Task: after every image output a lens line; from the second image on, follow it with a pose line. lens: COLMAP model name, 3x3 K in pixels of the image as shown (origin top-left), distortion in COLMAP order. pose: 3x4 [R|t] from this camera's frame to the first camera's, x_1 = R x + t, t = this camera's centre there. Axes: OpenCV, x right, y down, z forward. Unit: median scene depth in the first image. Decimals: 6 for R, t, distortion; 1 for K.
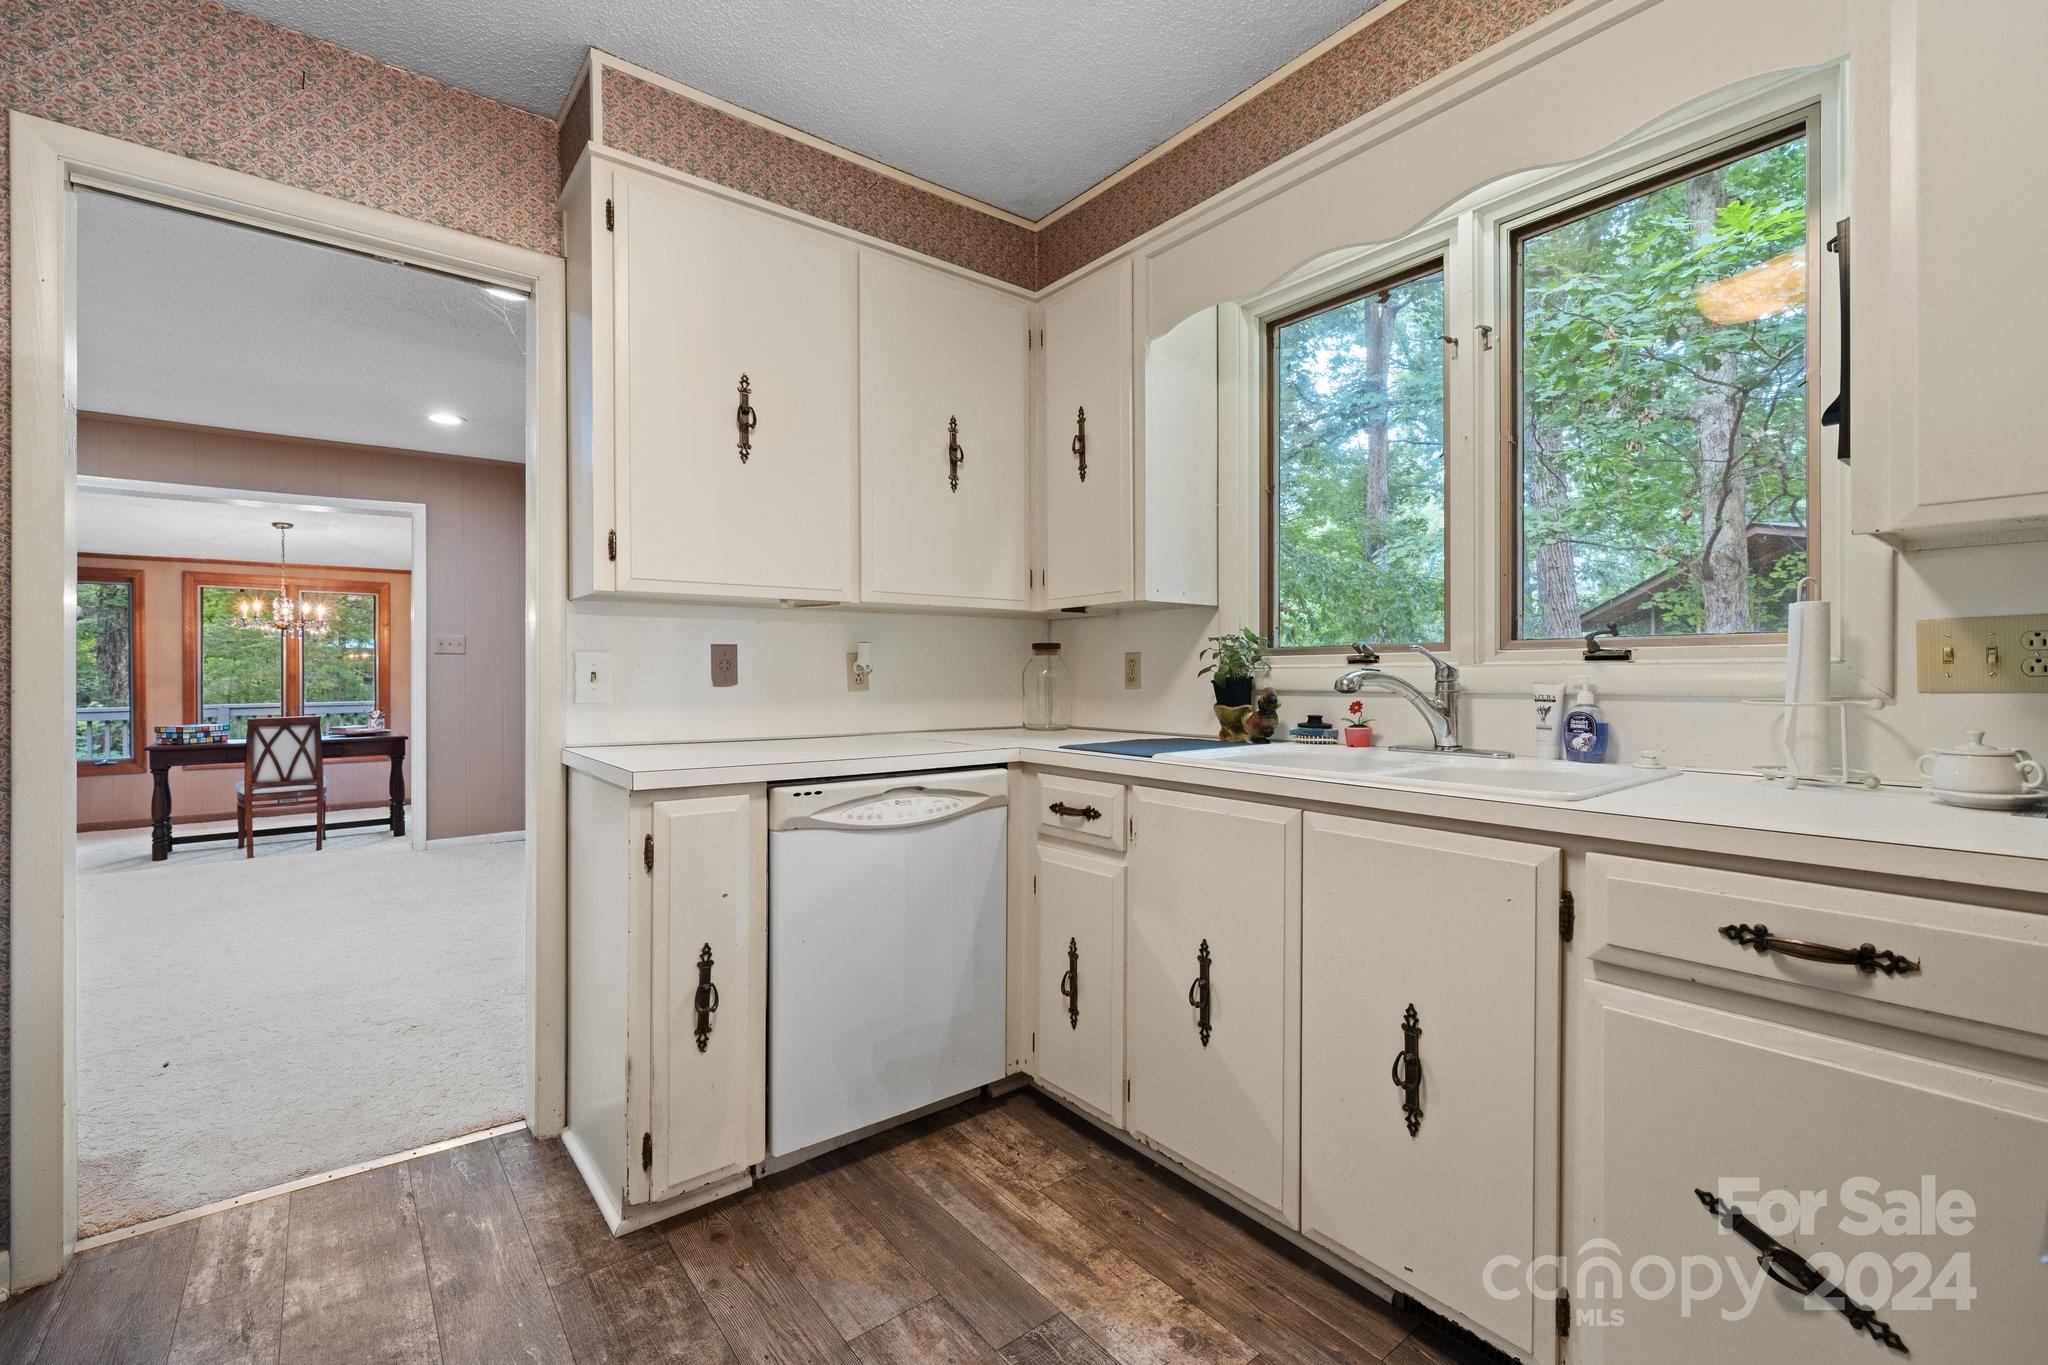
lens RADIAL K [[889.3, 0, 1017.7], [0, 889.3, 680.8], [0, 0, 1]] dist [-0.000430, -0.000020]
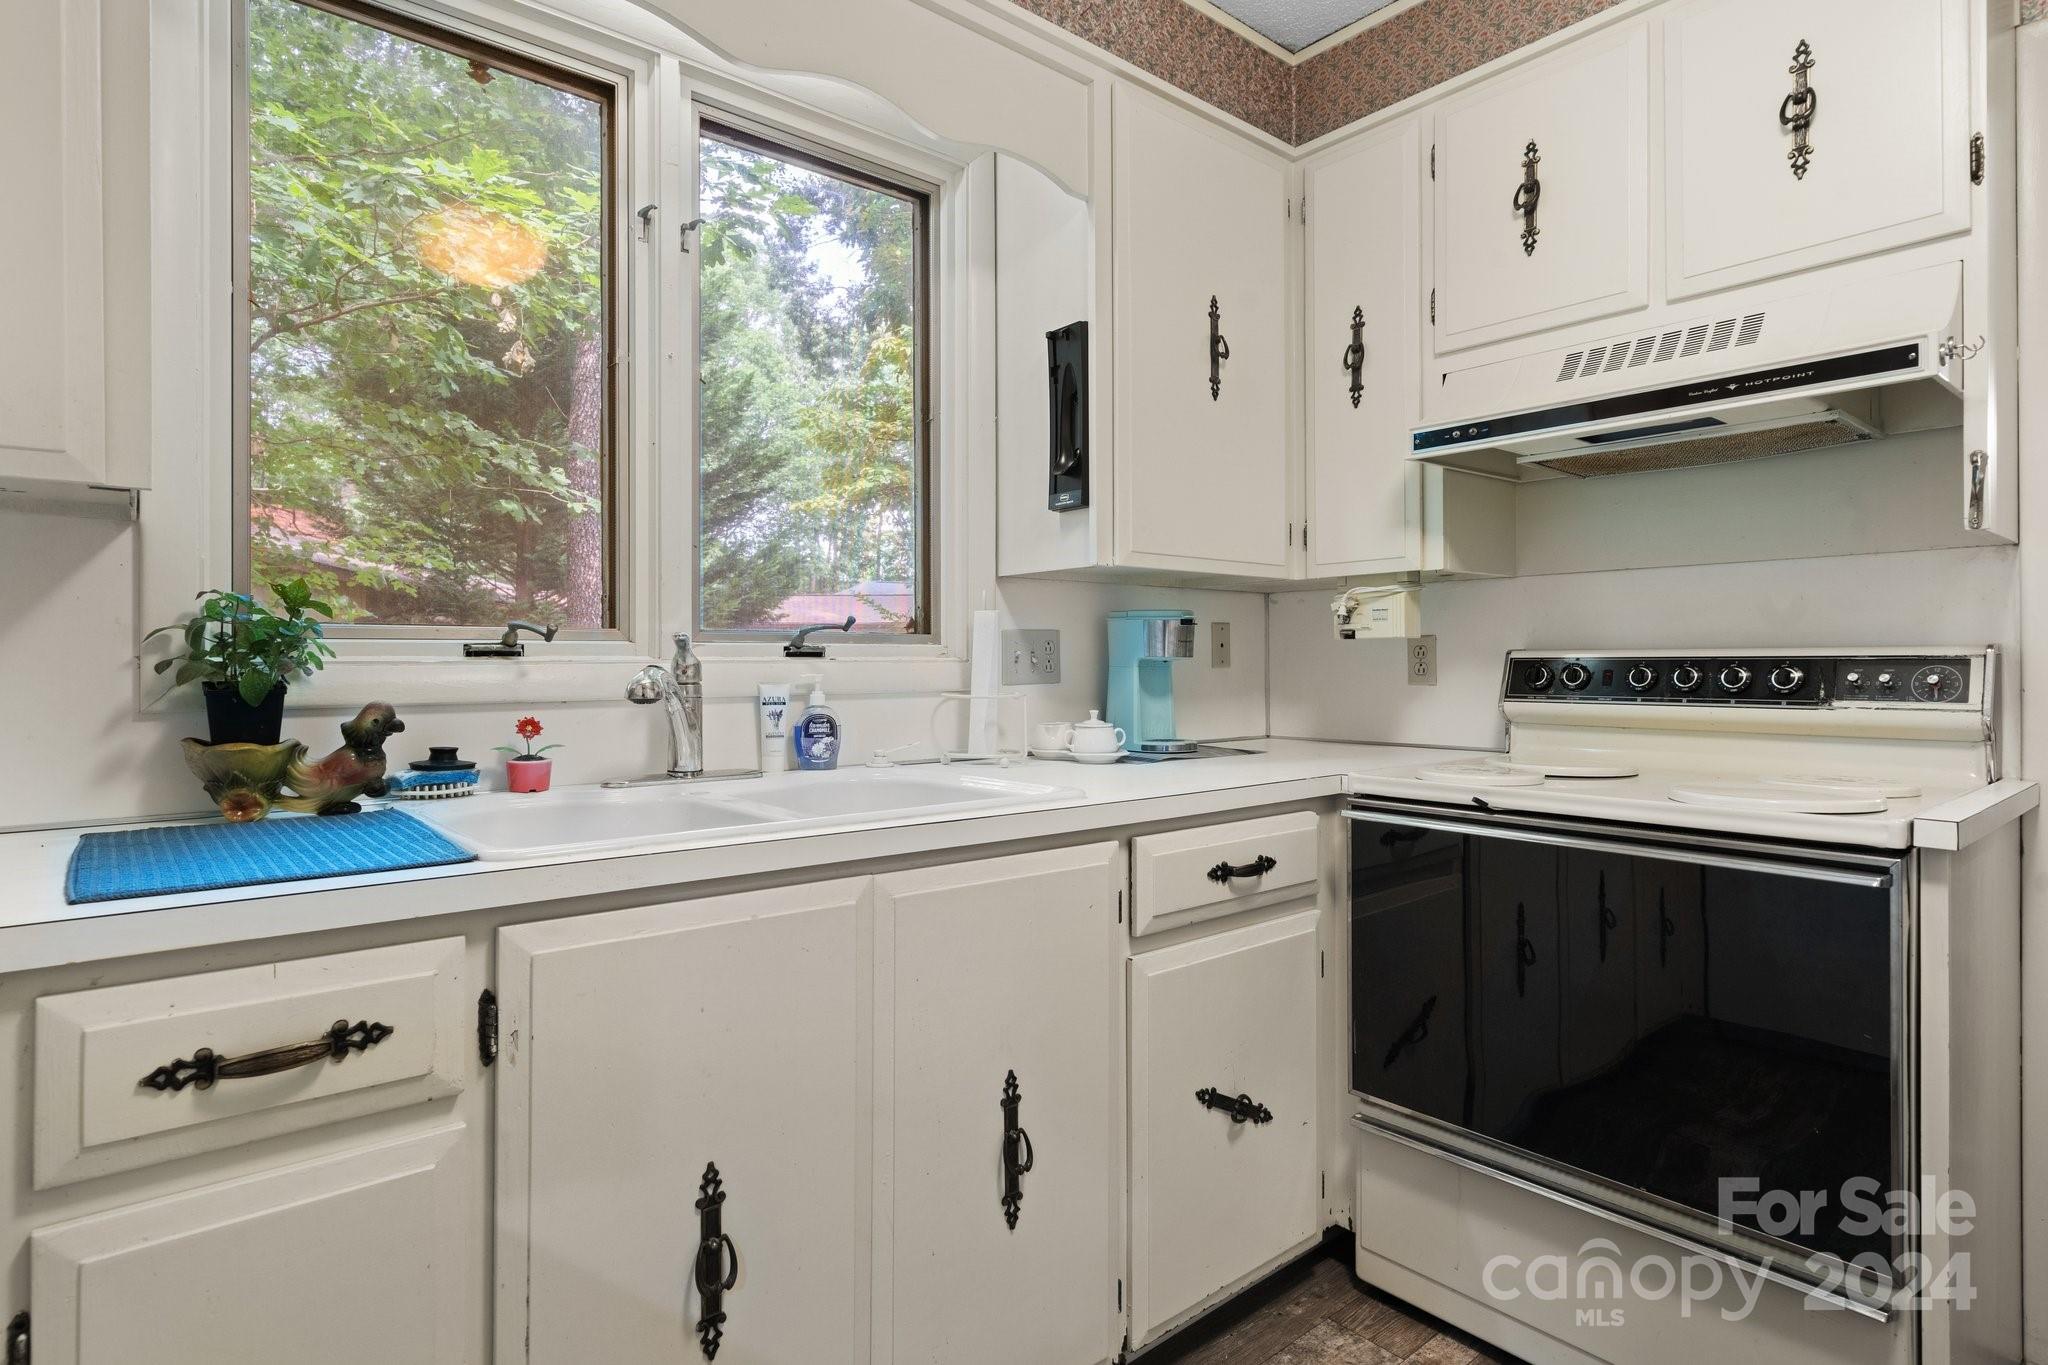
lens RADIAL K [[1064.3, 0, 1018.1], [0, 1064.3, 664.4], [0, 0, 1]] dist [-0.002139, -0.000238]
pose [[-0.036110, 0.003693, 0.999341, -0.437128], [0.011012, 0.999934, -0.003298, -0.009273], [-0.999287, 0.010886, -0.036148, 0.814730]]
